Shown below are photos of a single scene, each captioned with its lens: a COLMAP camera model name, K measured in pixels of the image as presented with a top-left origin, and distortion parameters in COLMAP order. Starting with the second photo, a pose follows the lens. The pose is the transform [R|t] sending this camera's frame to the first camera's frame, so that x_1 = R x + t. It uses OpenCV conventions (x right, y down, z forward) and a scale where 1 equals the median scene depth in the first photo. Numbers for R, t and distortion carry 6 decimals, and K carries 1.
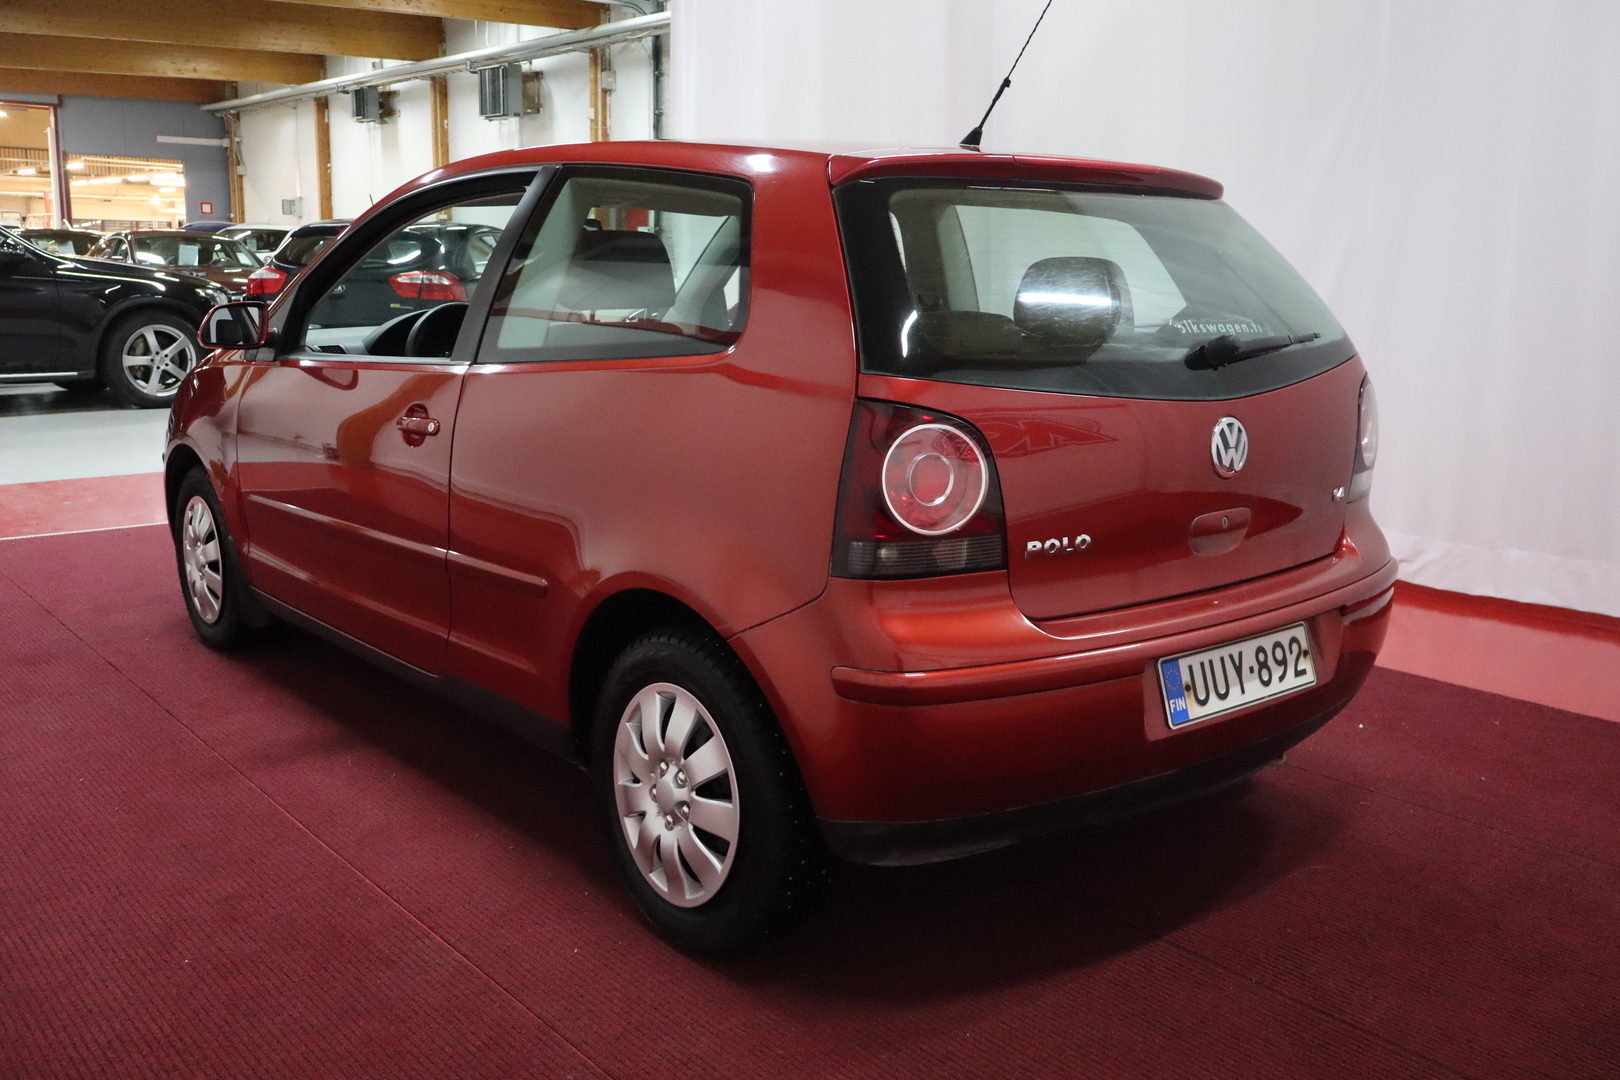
lens RADIAL K [[1489.2, 0, 810.0], [0, 1489.2, 540.0], [0, 0, 1]] dist [0.001016, 0.015501]
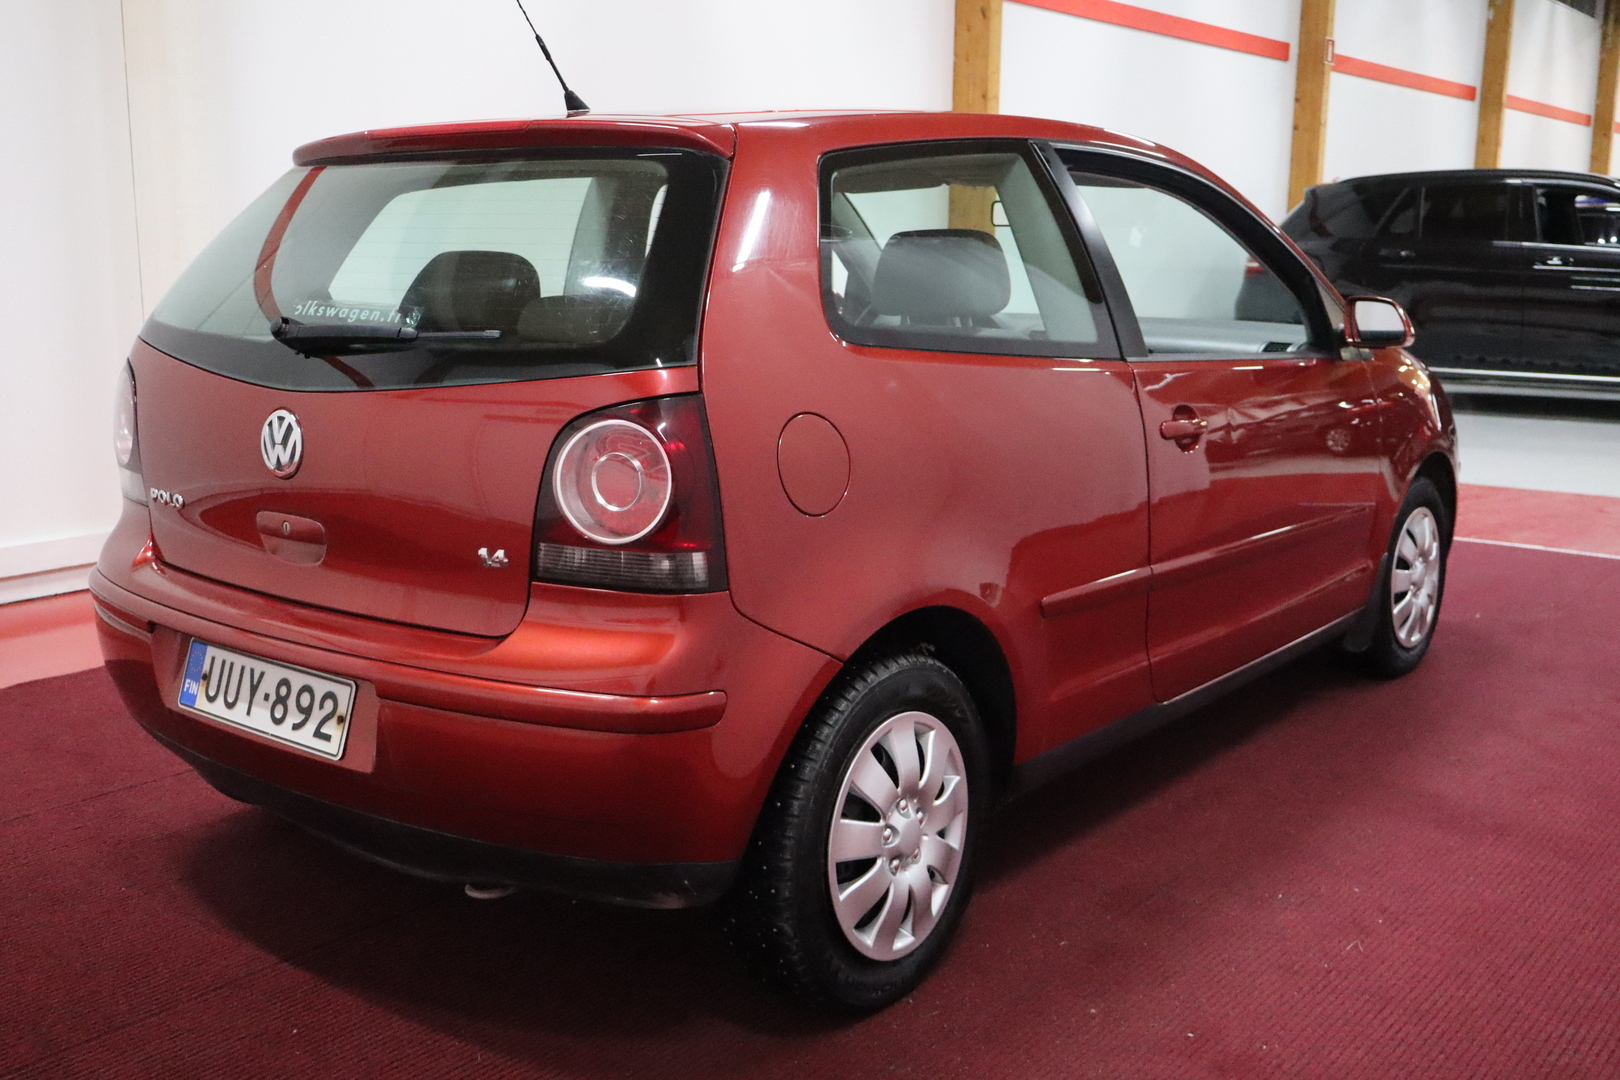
lens RADIAL K [[1641.0, 0, 810.0], [0, 1641.0, 540.0], [0, 0, 1]] dist [-0.005197, 0.013565]
pose [[0.185603, 0.171443, -0.967553, 1.279122], [-0.188325, 0.972615, 0.136215, -0.196051], [0.964409, 0.156932, 0.212807, 1.088391]]
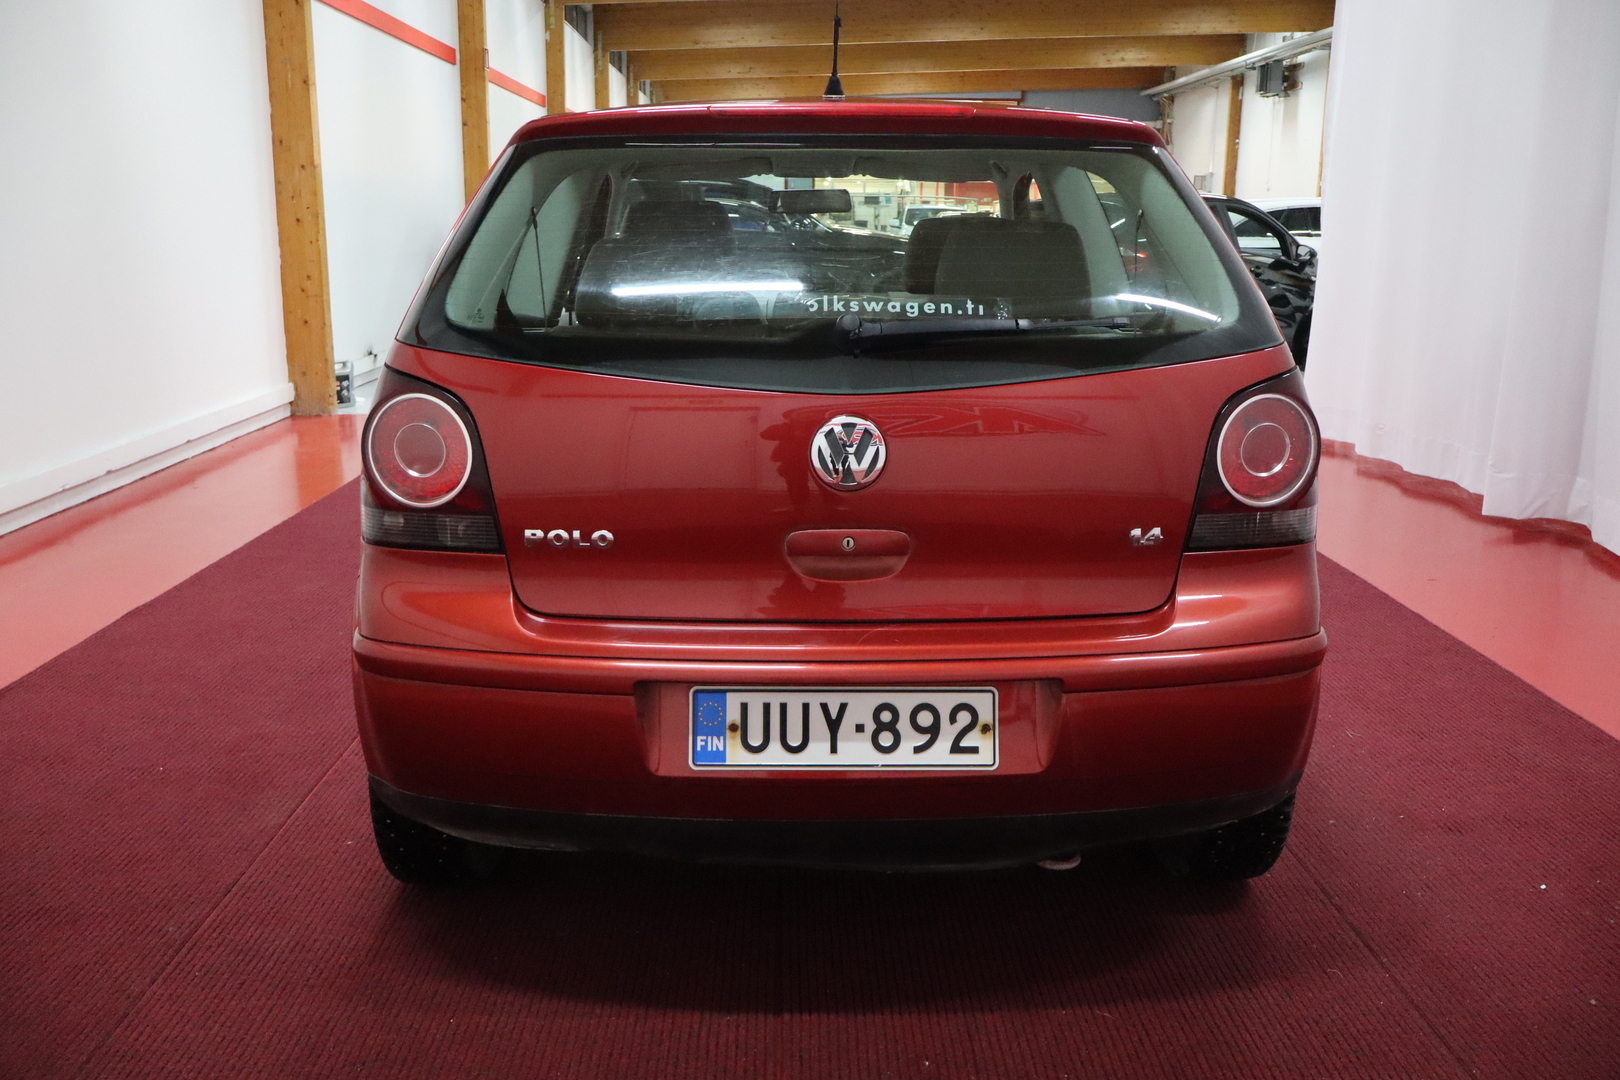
lens RADIAL K [[1393.9, 0, 810.0], [0, 1393.9, 540.0], [0, 0, 1]] dist [0.035924, -0.017076]
pose [[0.771414, 0.134400, -0.621979, 0.736163], [-0.115825, 0.990769, 0.070437, -0.065543], [0.625704, 0.017705, 0.779860, 0.385277]]
